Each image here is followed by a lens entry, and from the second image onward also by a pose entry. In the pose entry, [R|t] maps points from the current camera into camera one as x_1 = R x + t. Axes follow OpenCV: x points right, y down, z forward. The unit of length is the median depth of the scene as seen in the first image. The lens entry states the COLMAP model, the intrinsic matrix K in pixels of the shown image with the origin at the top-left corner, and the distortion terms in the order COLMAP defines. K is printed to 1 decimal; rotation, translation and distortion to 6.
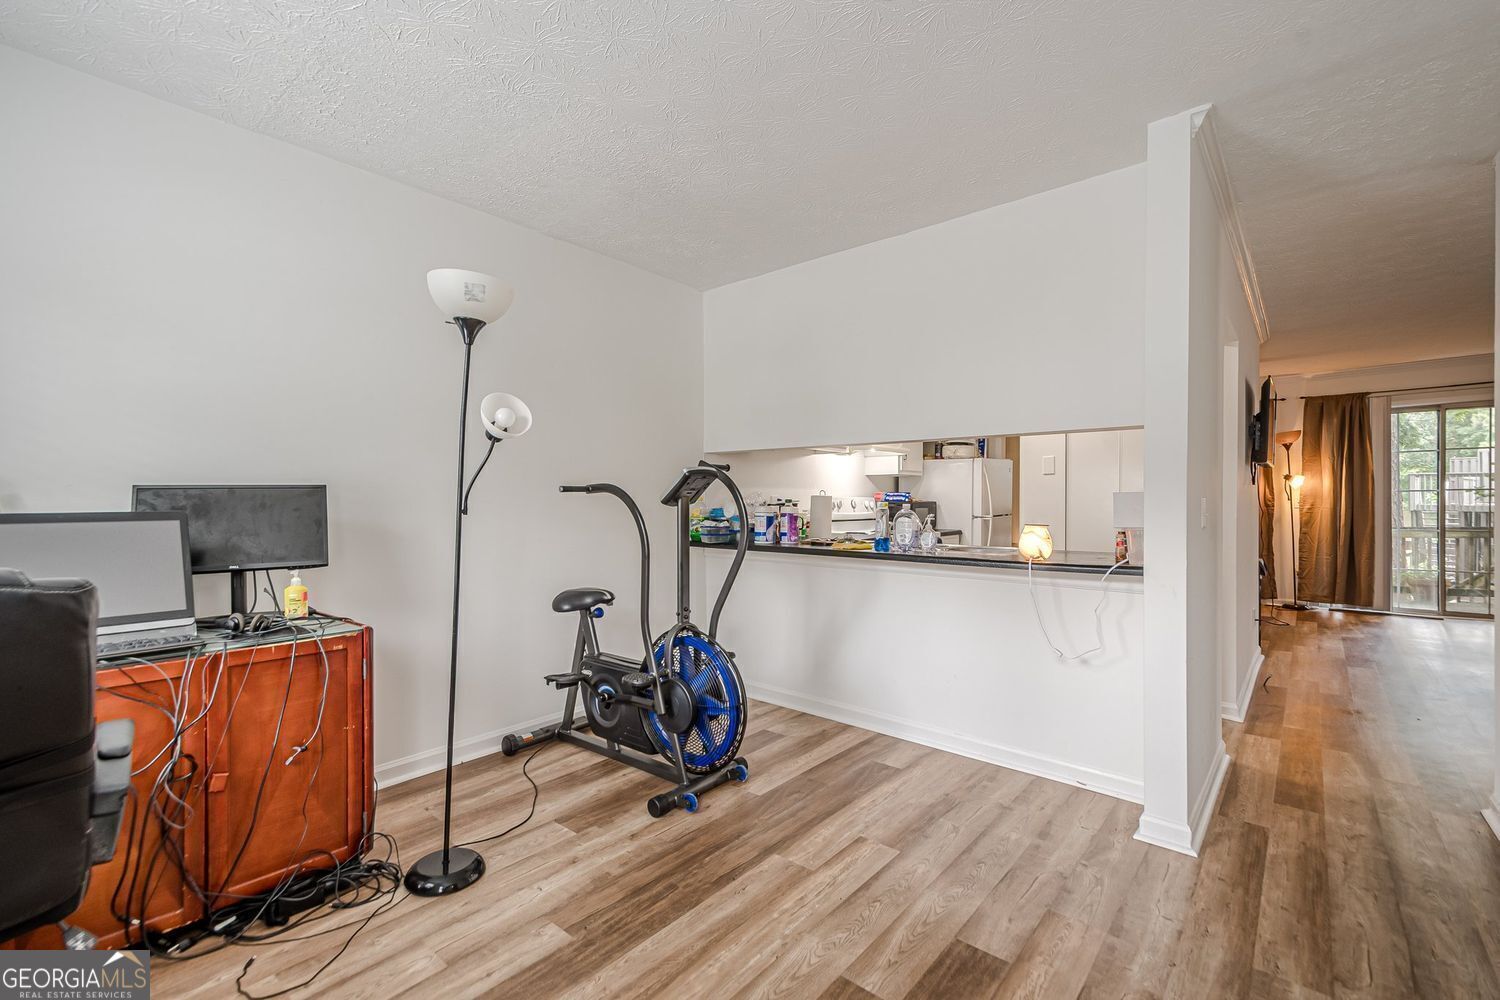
lens RADIAL K [[670.5, 0, 745.6], [0, 670.5, 500.3], [0, 0, 1]] dist [-0.002638, -0.000176]
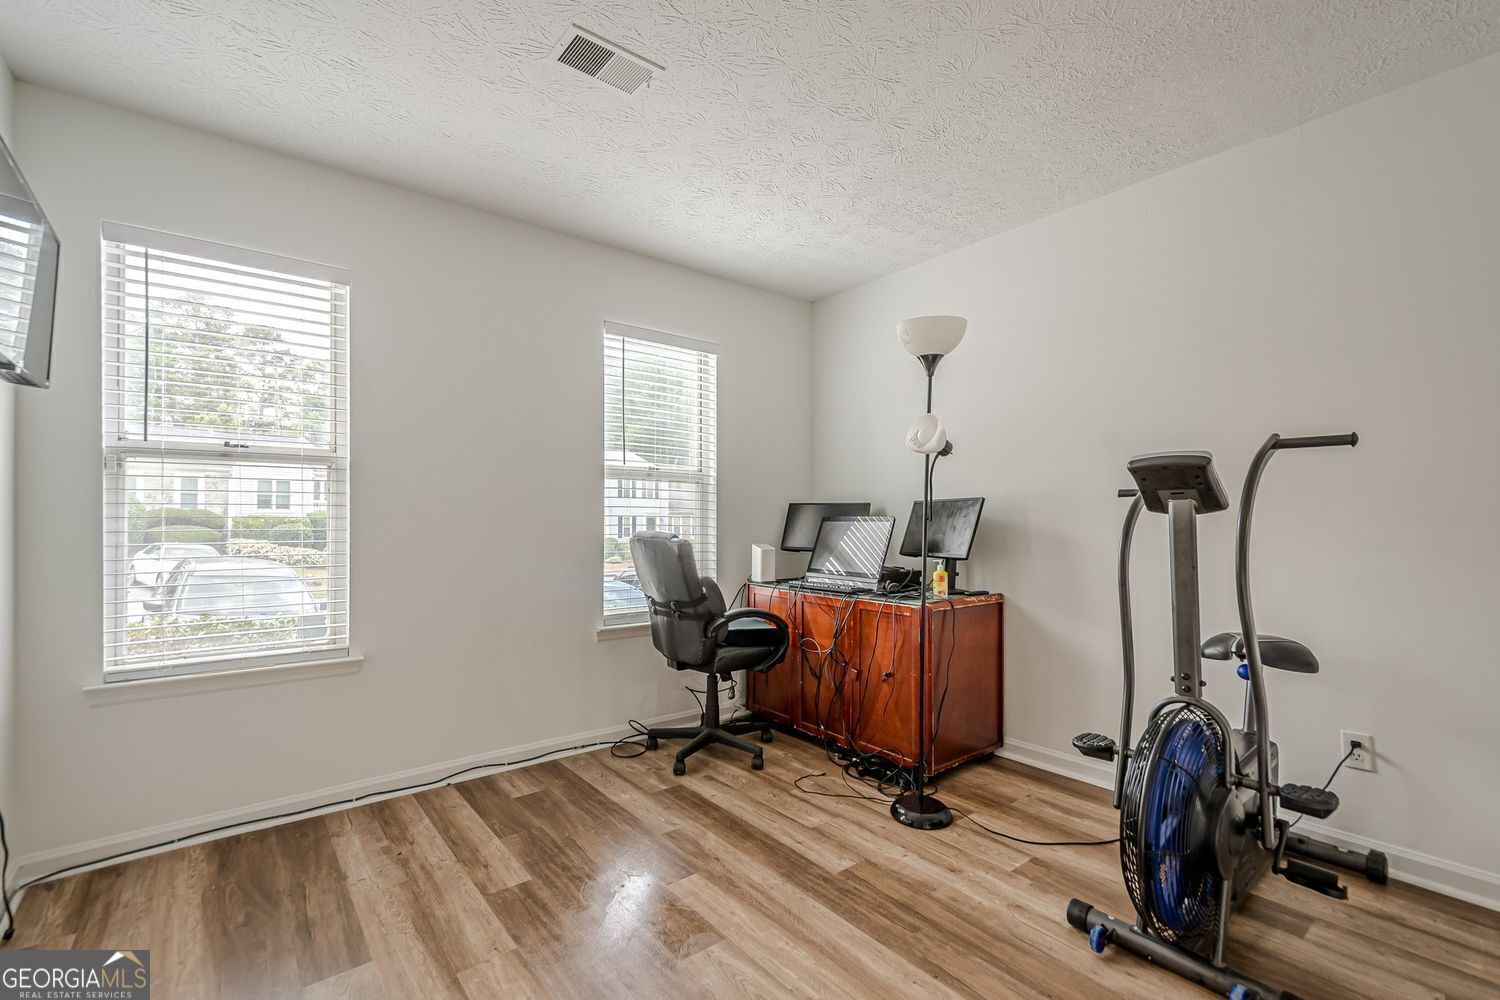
lens RADIAL K [[670.5, 0, 743.8], [0, 670.5, 511.0], [0, 0, 1]] dist [-0.002638, -0.000176]
pose [[-0.211694, -0.002919, -0.977332, 0.936264], [-0.007819, 0.999969, -0.001293, 0.010652], [0.977305, 0.007368, -0.211710, 1.077921]]
